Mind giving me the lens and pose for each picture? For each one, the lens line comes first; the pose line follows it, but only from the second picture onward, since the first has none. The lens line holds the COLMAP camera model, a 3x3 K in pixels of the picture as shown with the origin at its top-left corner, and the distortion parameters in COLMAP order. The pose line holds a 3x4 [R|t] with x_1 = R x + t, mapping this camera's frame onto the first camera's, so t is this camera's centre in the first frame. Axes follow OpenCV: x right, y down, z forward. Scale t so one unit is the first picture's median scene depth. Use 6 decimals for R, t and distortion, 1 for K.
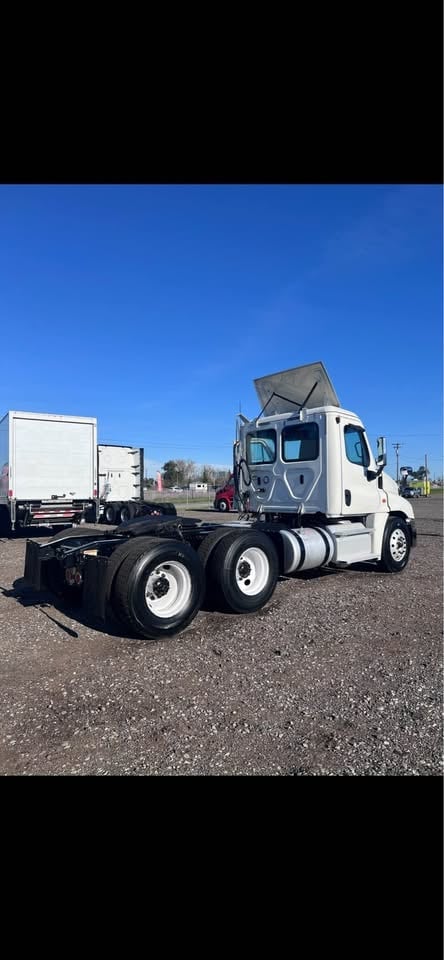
lens RADIAL K [[436.9, 0, 222.3], [0, 436.9, 488.6], [0, 0, 1]] dist [0.003400, 0.000049]
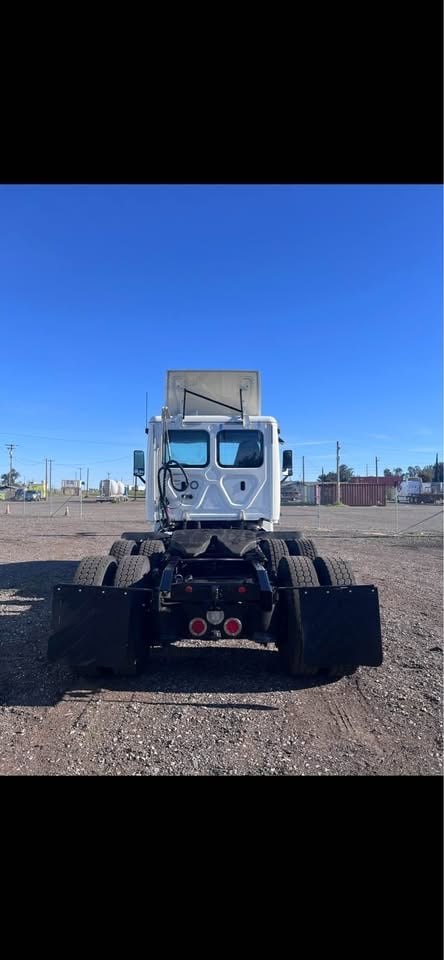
lens RADIAL K [[436.9, 0, 222.4], [0, 436.9, 481.7], [0, 0, 1]] dist [0.003400, 0.000049]
pose [[0.634171, 0.028399, 0.772671, -0.591658], [-0.011606, 0.999562, -0.027213, -0.003027], [-0.773105, 0.008290, 0.634223, 0.397787]]
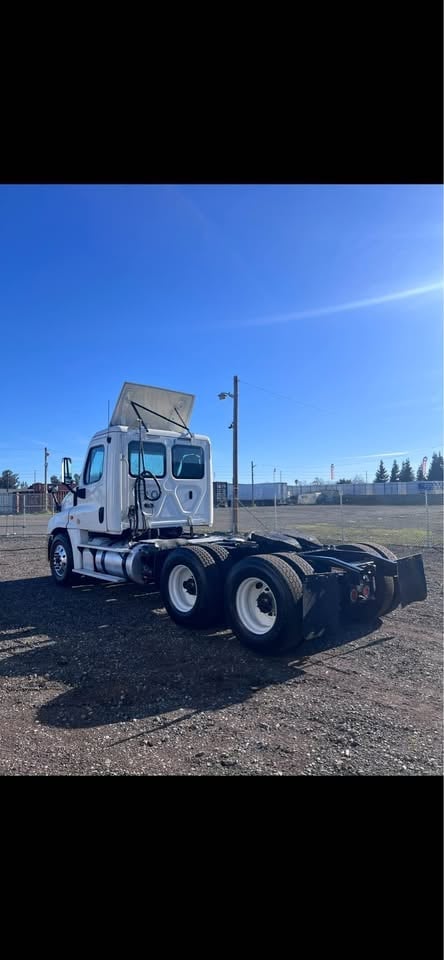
lens RADIAL K [[436.9, 0, 221.8], [0, 436.9, 477.3], [0, 0, 1]] dist [0.003400, 0.000049]
pose [[-0.016190, 0.055416, 0.998332, -0.907394], [0.006844, 0.998446, -0.055311, -0.004097], [-0.999846, 0.005937, -0.016544, 0.910635]]
